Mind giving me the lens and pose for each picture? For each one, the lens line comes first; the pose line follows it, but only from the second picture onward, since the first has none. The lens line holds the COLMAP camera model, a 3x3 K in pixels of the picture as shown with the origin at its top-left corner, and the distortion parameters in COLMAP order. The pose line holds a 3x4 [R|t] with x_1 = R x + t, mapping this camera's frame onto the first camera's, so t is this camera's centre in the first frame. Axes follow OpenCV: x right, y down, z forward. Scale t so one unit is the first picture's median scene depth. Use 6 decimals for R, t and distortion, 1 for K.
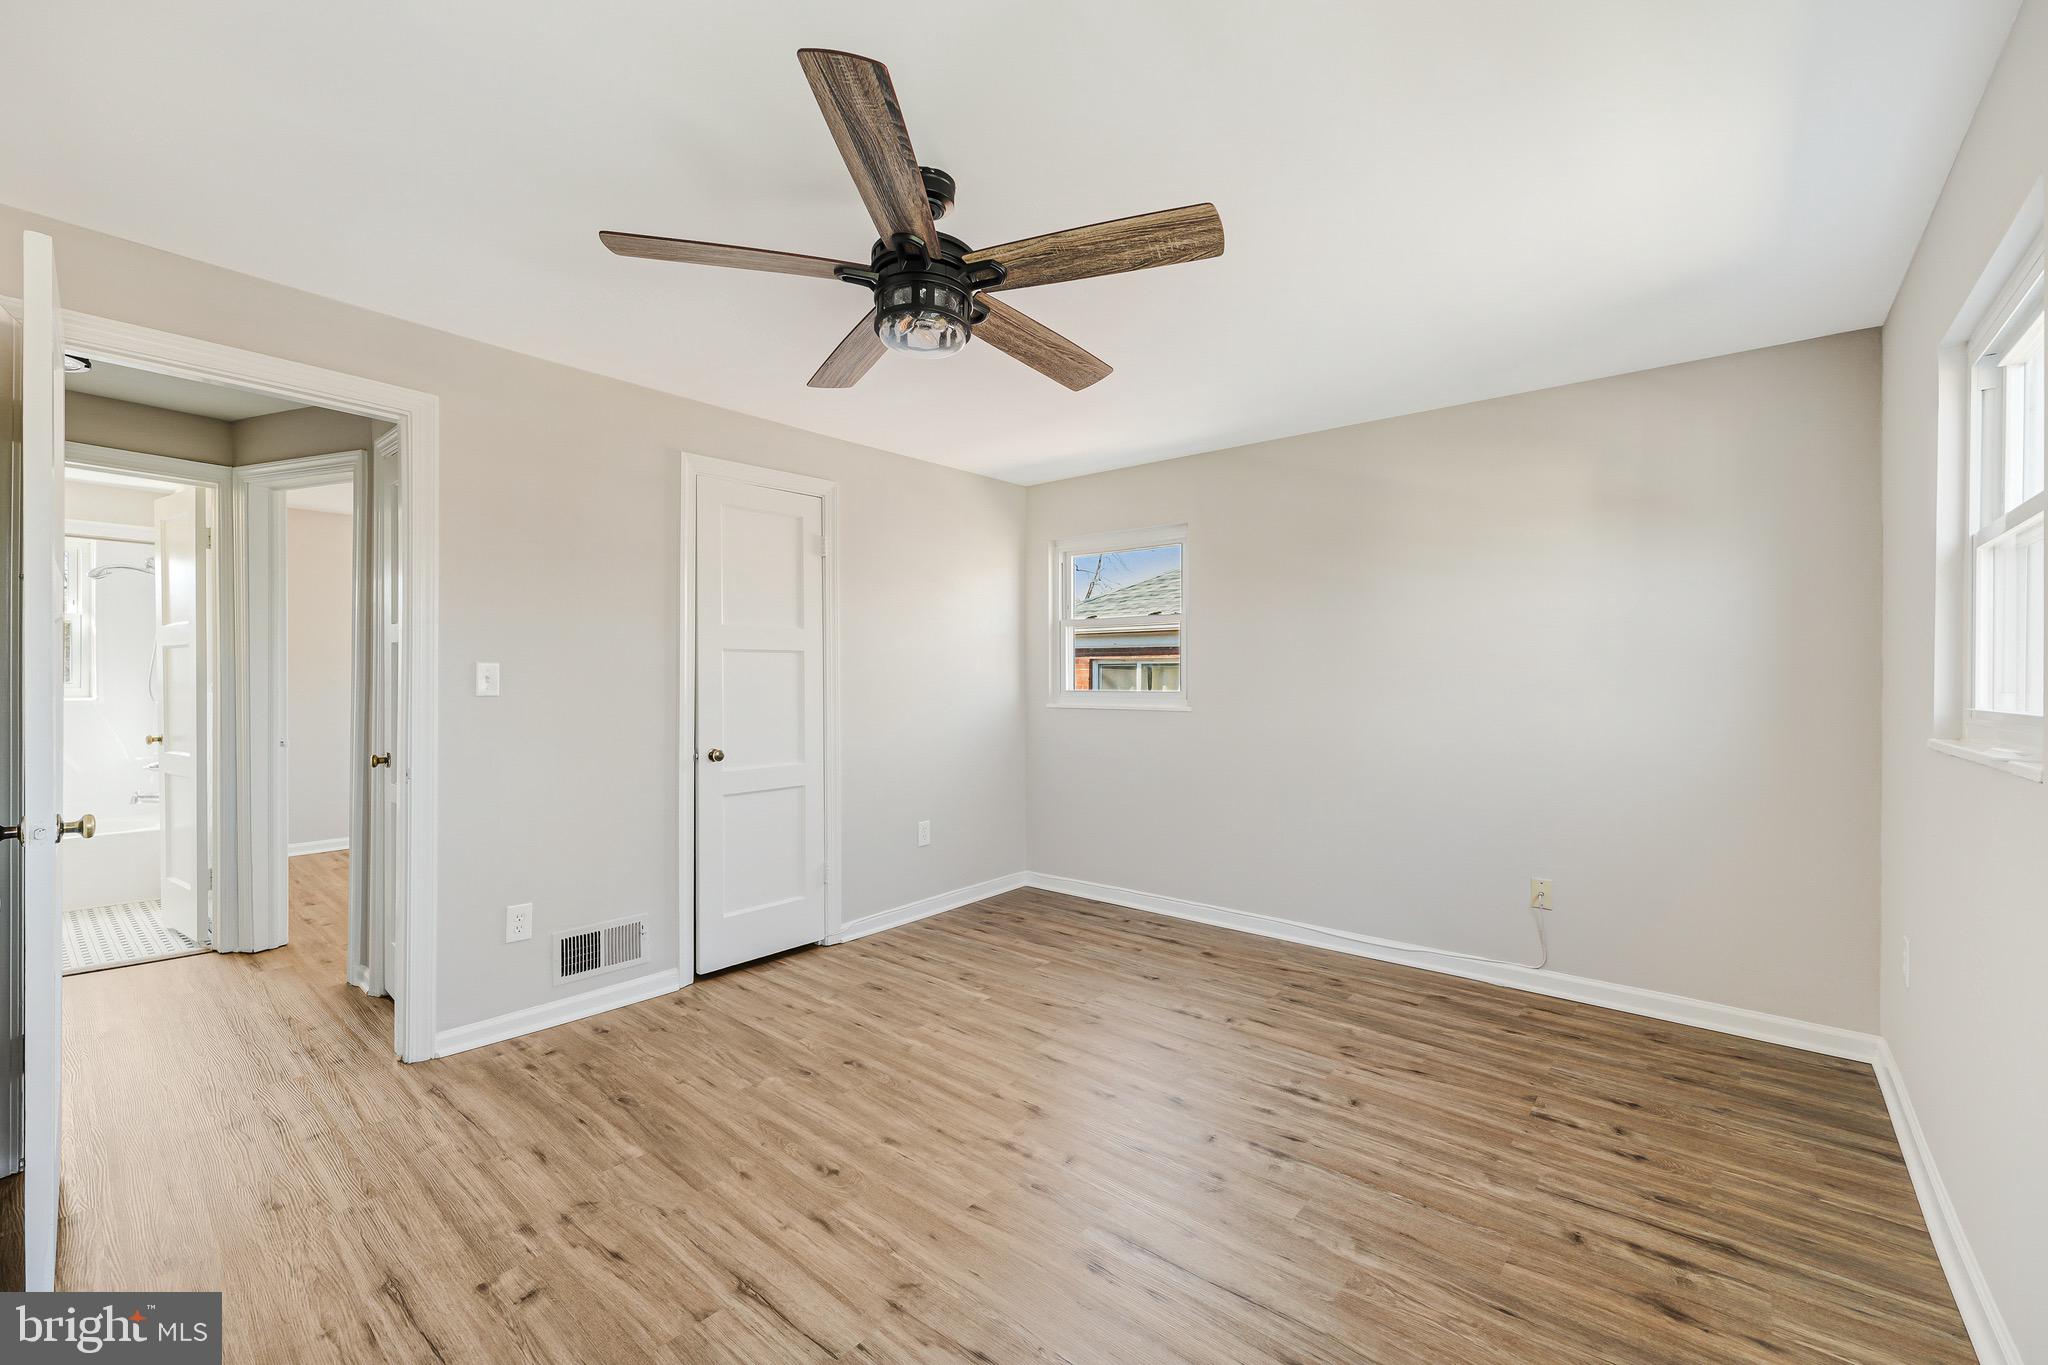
lens RADIAL K [[840.5, 0, 1035.9], [0, 840.5, 683.2], [0, 0, 1]] dist [0.004213, 0.000377]
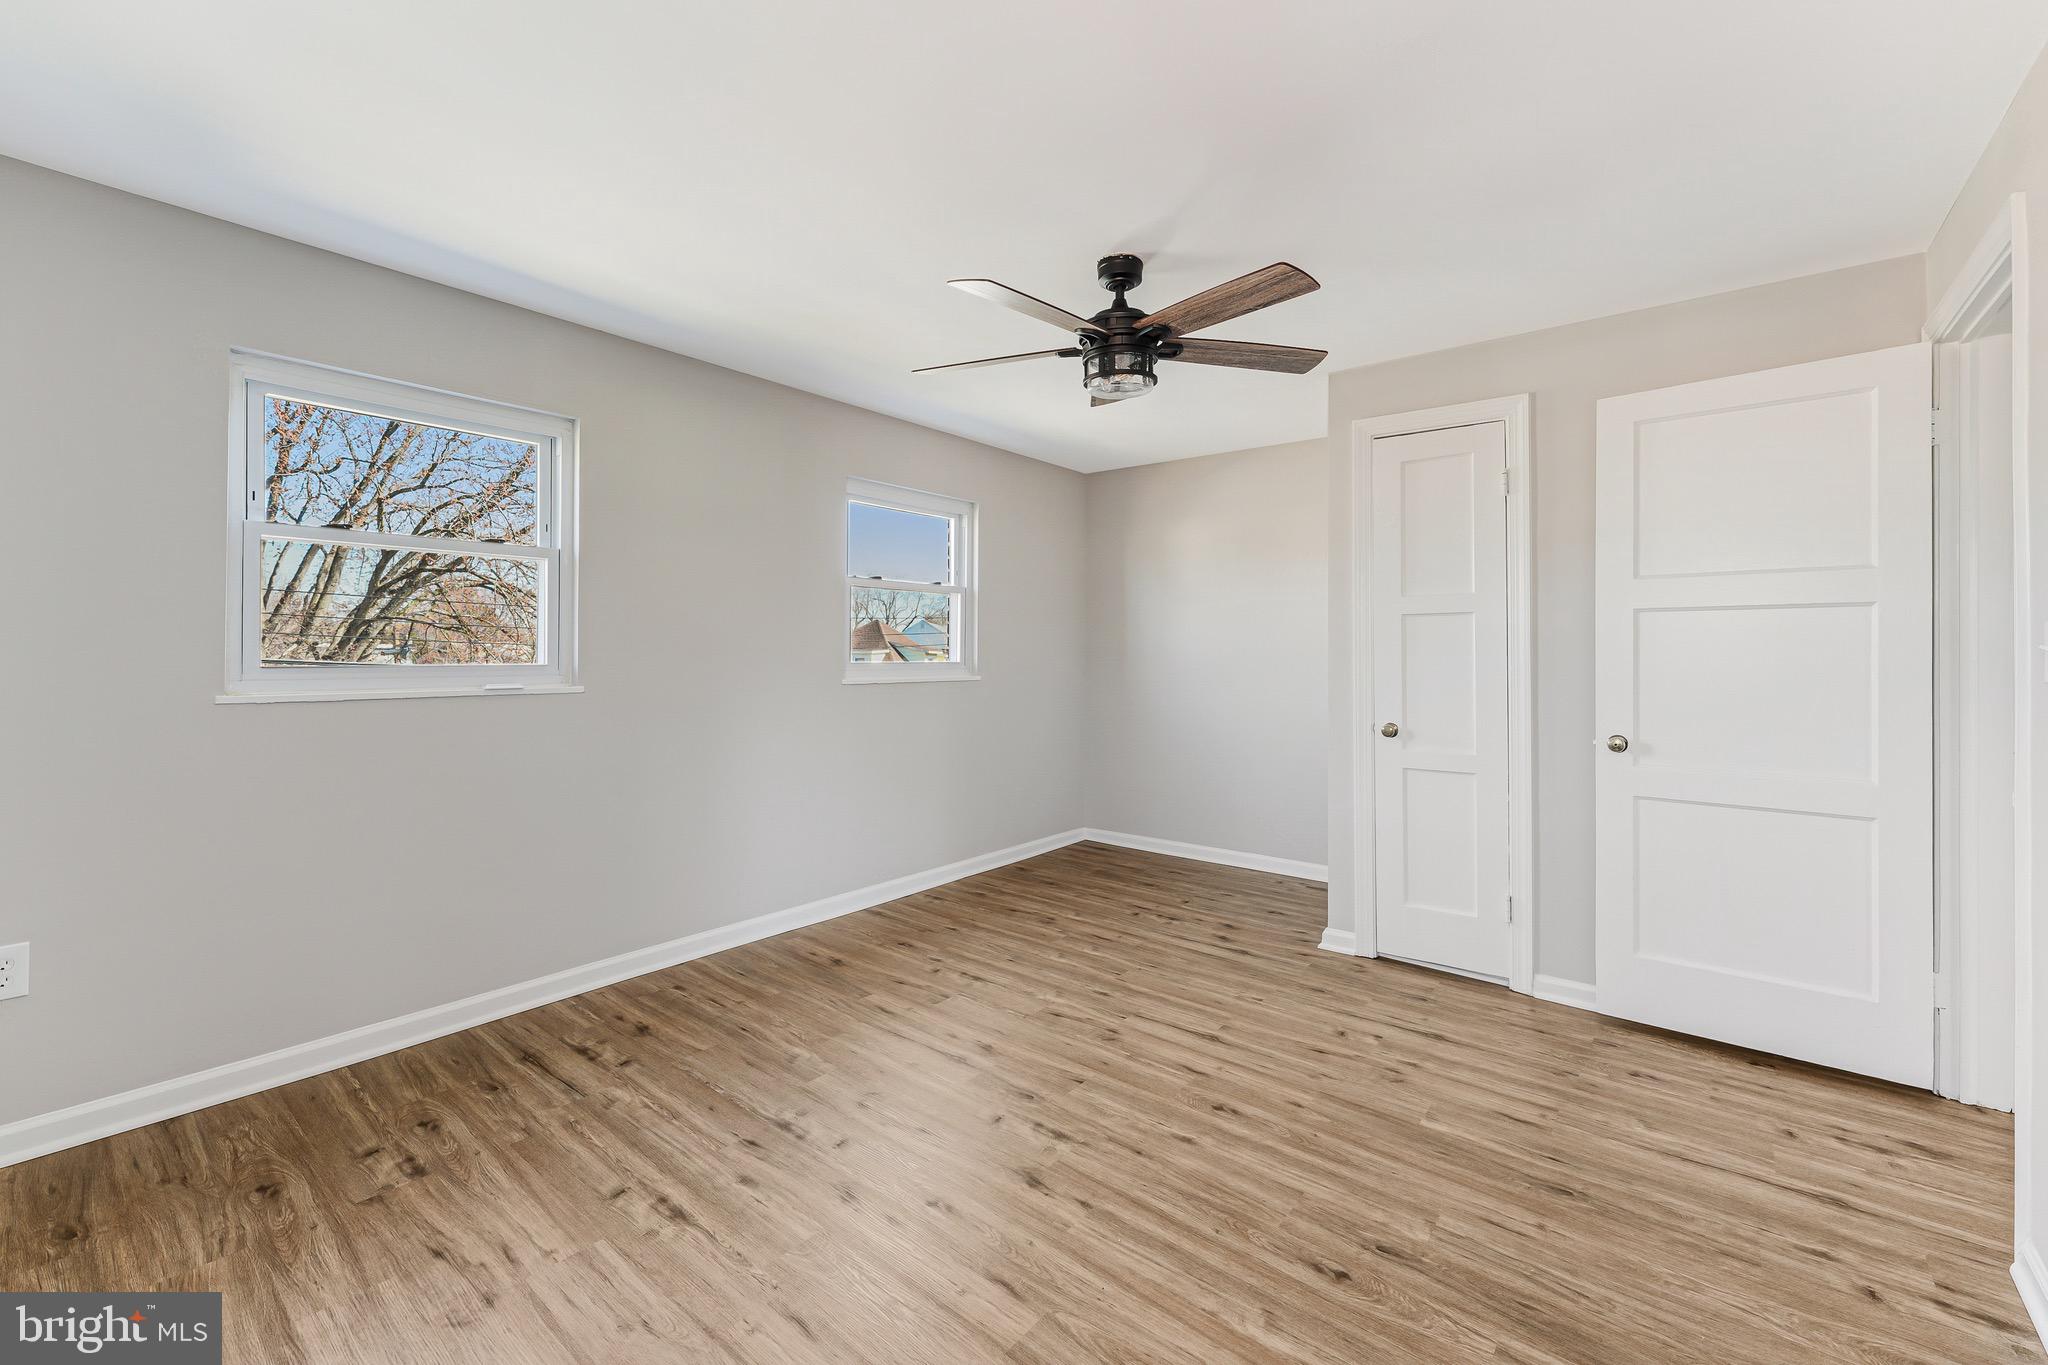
lens RADIAL K [[840.5, 0, 1034.8], [0, 840.5, 683.1], [0, 0, 1]] dist [0.004213, 0.000377]
pose [[-0.999731, -0.006670, -0.022207, 0.018377], [-0.007457, 0.999340, 0.035546, 0.002053], [0.021955, 0.035702, -0.999121, 1.778822]]
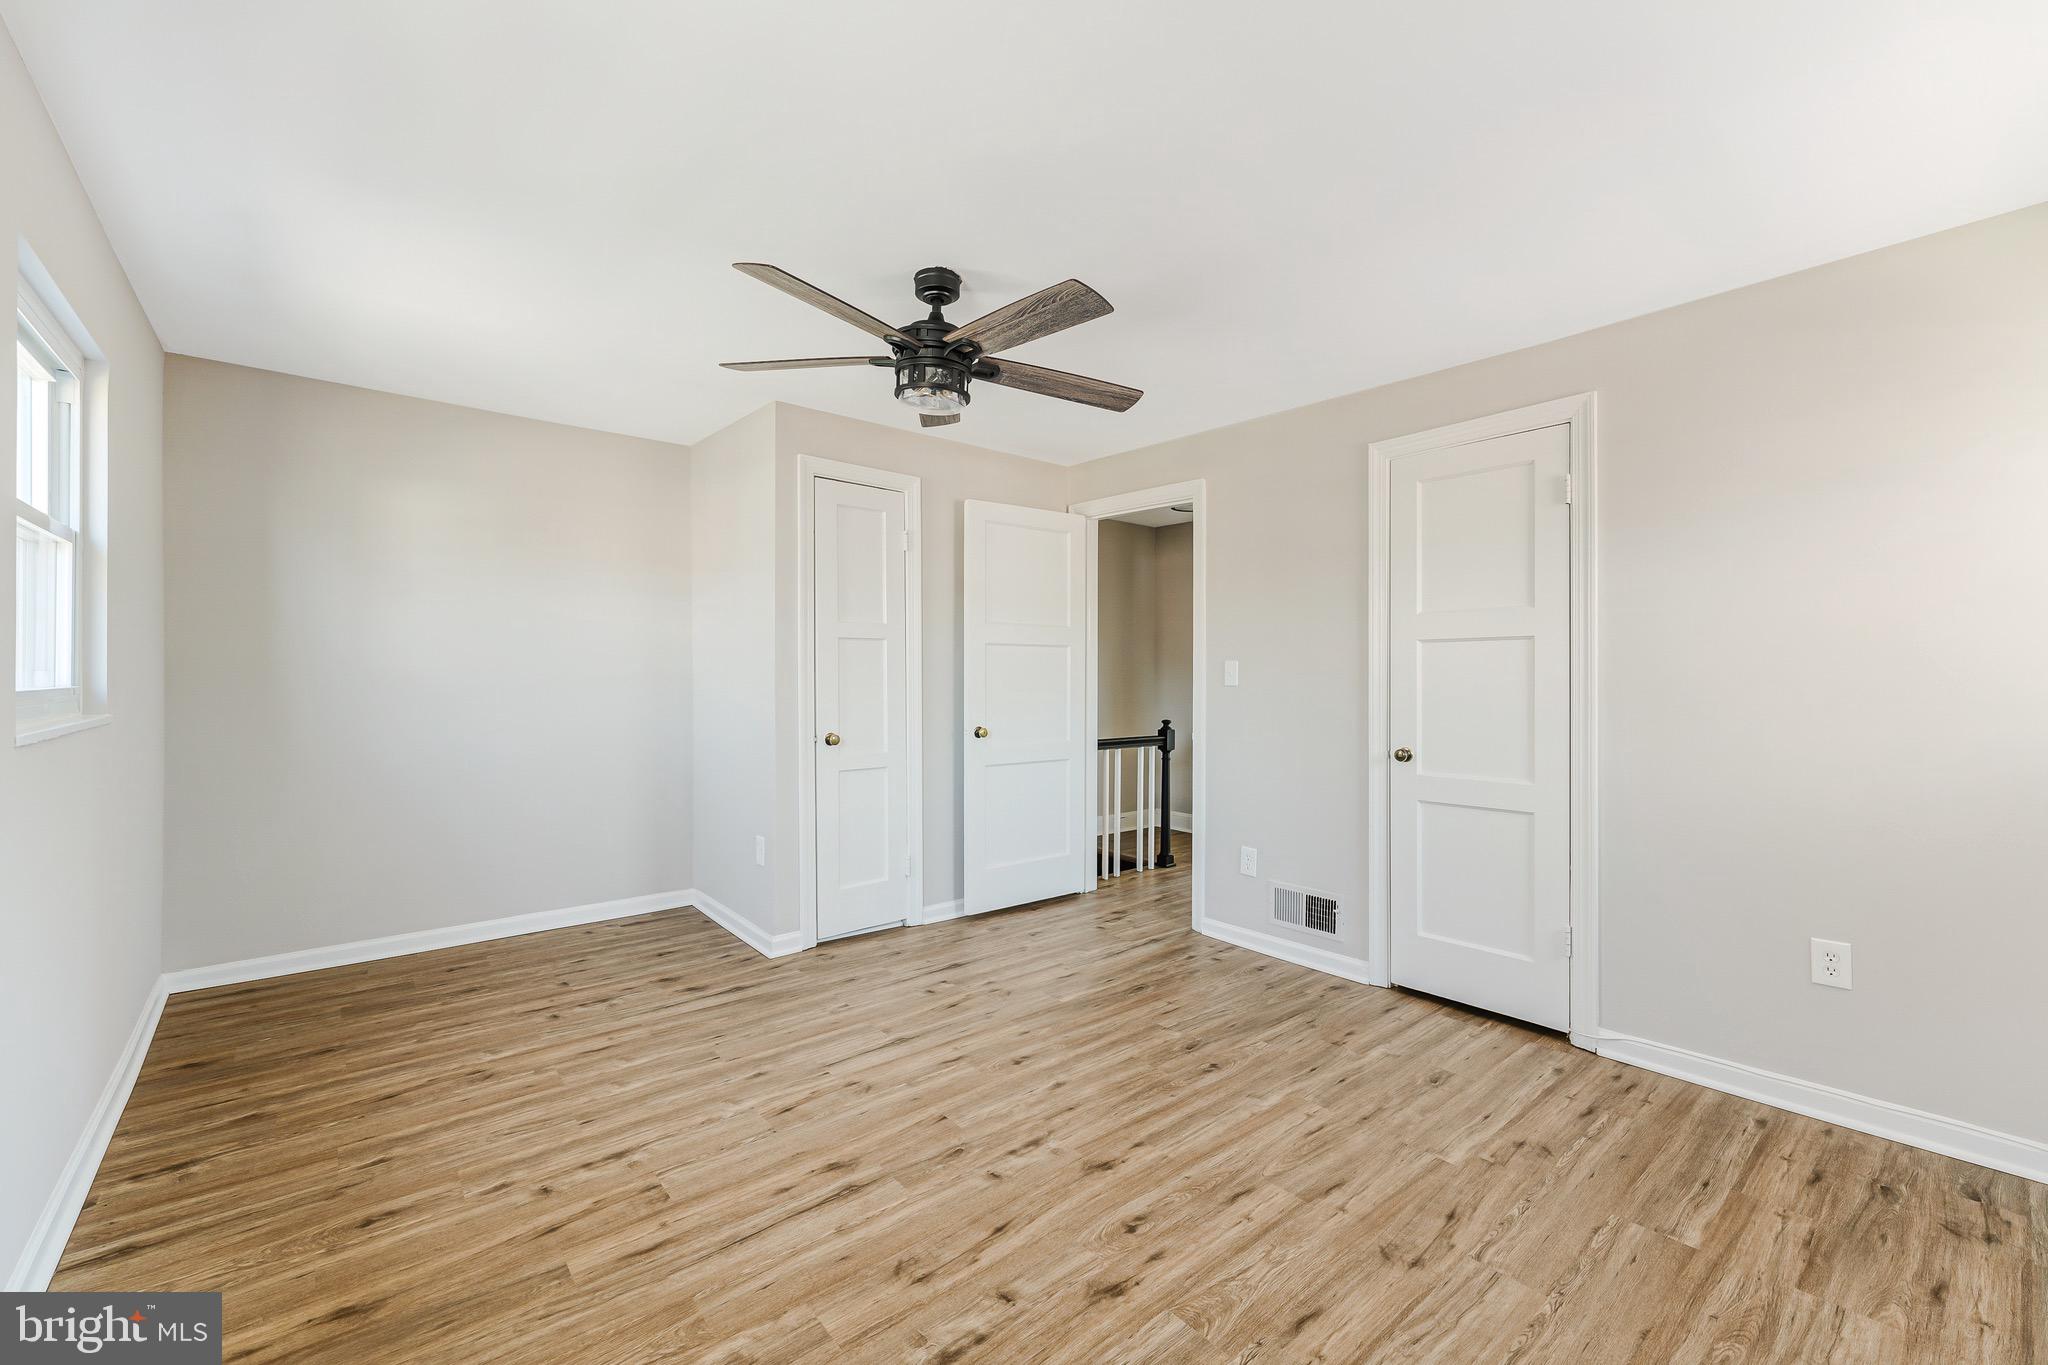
lens RADIAL K [[840.5, 0, 1029.0], [0, 840.5, 676.7], [0, 0, 1]] dist [0.004213, 0.000377]
pose [[-0.165471, 0.001911, -0.986213, 0.861582], [-0.010688, 0.999936, 0.003731, 0.000448], [0.986157, 0.011158, -0.165439, 1.057661]]
